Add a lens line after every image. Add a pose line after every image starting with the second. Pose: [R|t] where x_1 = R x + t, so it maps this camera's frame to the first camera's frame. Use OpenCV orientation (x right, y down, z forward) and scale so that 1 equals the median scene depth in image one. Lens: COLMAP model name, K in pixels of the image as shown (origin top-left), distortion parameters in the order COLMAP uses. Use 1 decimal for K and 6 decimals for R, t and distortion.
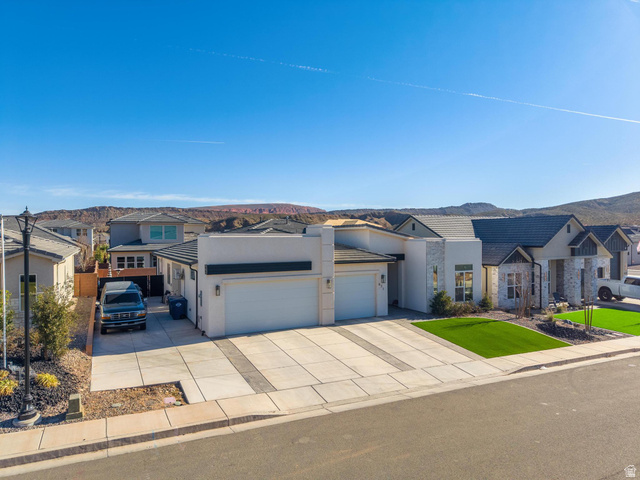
lens RADIAL K [[428.0, 0, 320.8], [0, 428.0, 240.3], [0, 0, 1]] dist [0.023966, -0.019095]
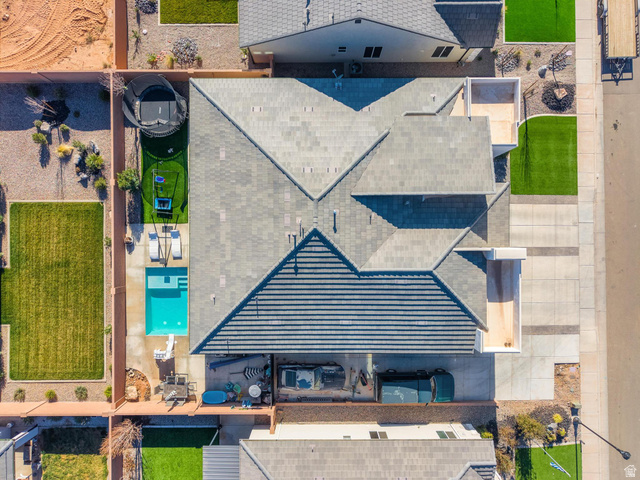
lens RADIAL K [[428.0, 0, 321.2], [0, 428.0, 239.7], [0, 0, 1]] dist [0.023966, -0.019095]
pose [[0.453963, -0.891011, 0.004163, -0.176493], [0.003390, 0.006399, 0.999974, -1.033211], [-0.891014, -0.453937, 0.005925, 1.291540]]
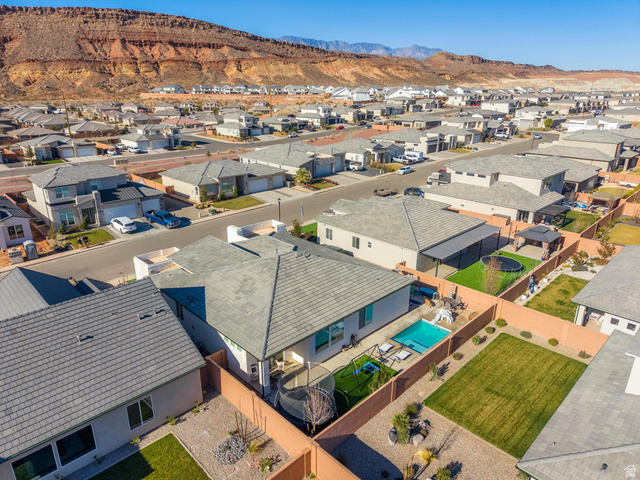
lens RADIAL K [[428.0, 0, 319.4], [0, 428.0, 240.3], [0, 0, 1]] dist [0.023966, -0.019095]
pose [[-0.954903, 0.100670, -0.279332, 0.168385], [-0.000597, 0.940116, 0.340854, -0.613091], [0.296919, 0.325649, -0.897659, 2.679877]]
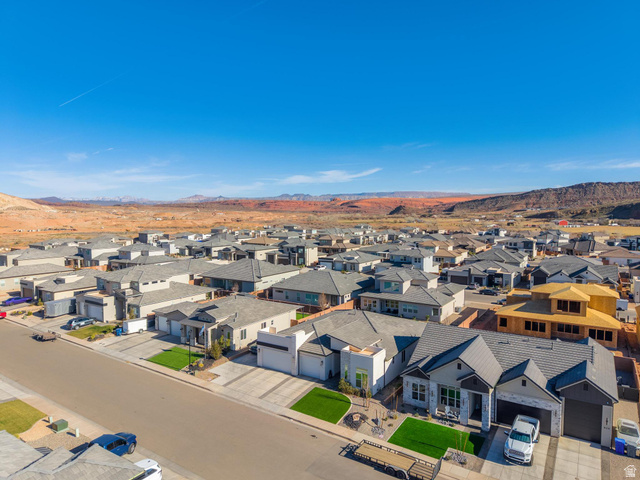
lens RADIAL K [[428.0, 0, 318.2], [0, 428.0, 242.9], [0, 0, 1]] dist [0.023966, -0.019095]
pose [[0.495148, 0.066192, -0.866283, 1.833176], [-0.006392, 0.997344, 0.072552, -0.622284], [0.868785, -0.030387, 0.494257, -0.050232]]
